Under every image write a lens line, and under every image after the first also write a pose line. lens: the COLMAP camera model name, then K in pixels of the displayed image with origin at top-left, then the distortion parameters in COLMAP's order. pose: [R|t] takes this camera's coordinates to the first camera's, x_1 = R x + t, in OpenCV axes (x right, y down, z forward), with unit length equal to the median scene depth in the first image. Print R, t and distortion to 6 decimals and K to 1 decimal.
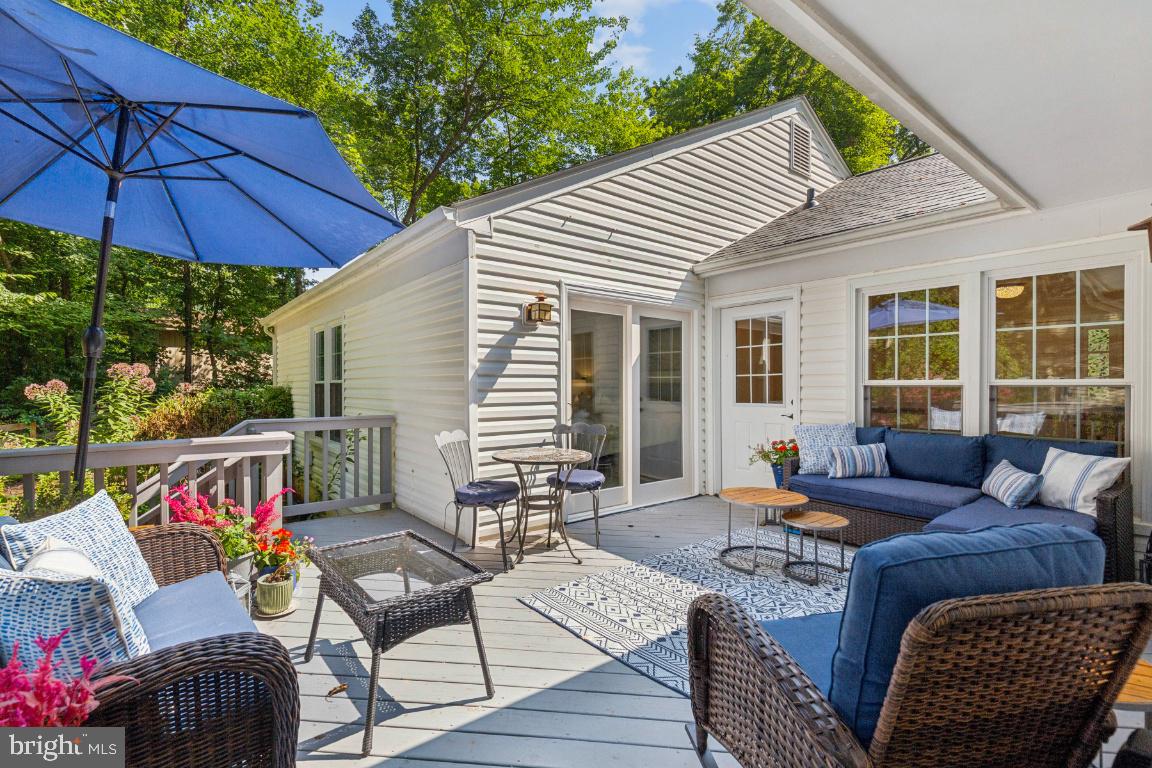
lens RADIAL K [[521.0, 0, 577.2], [0, 521.0, 386.3], [0, 0, 1]] dist [0.001787, 0.000027]
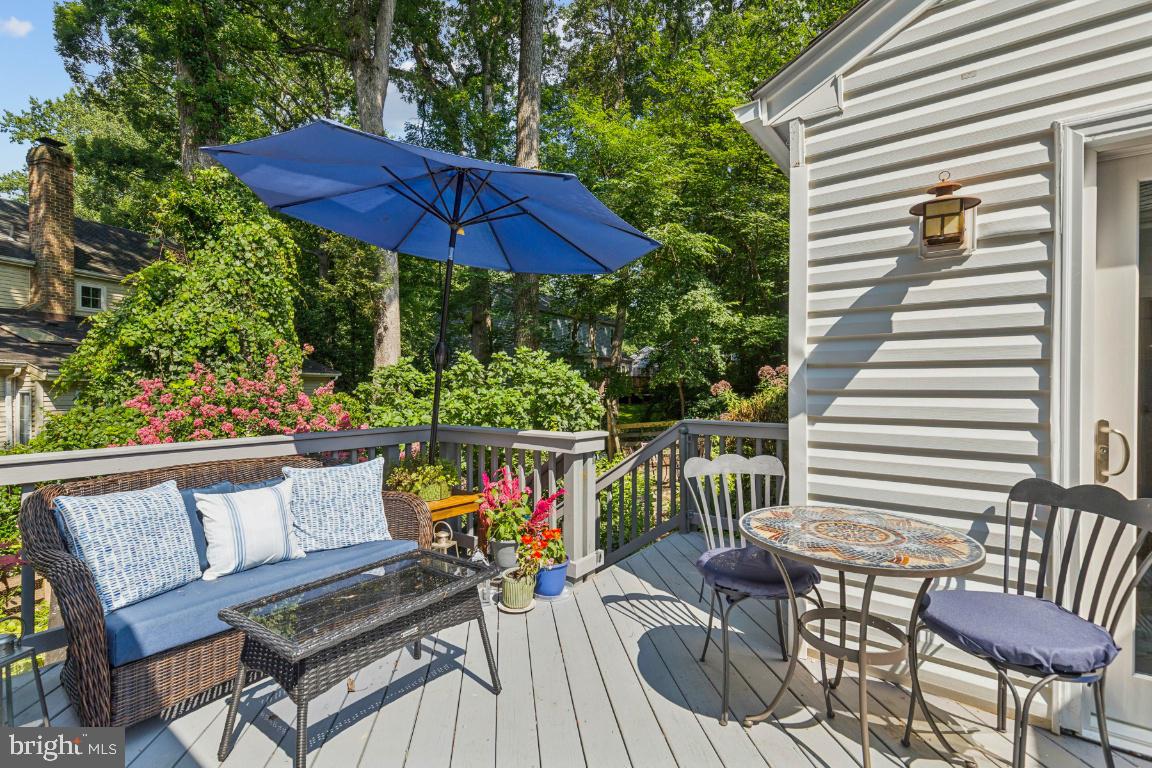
lens RADIAL K [[521.0, 0, 576.4], [0, 521.0, 384.0], [0, 0, 1]] dist [0.001787, 0.000027]
pose [[0.237485, 0.002651, -0.971388, 0.296779], [-0.002224, 0.999995, 0.002185, -0.002165], [0.971389, 0.001641, 0.237490, 0.592969]]
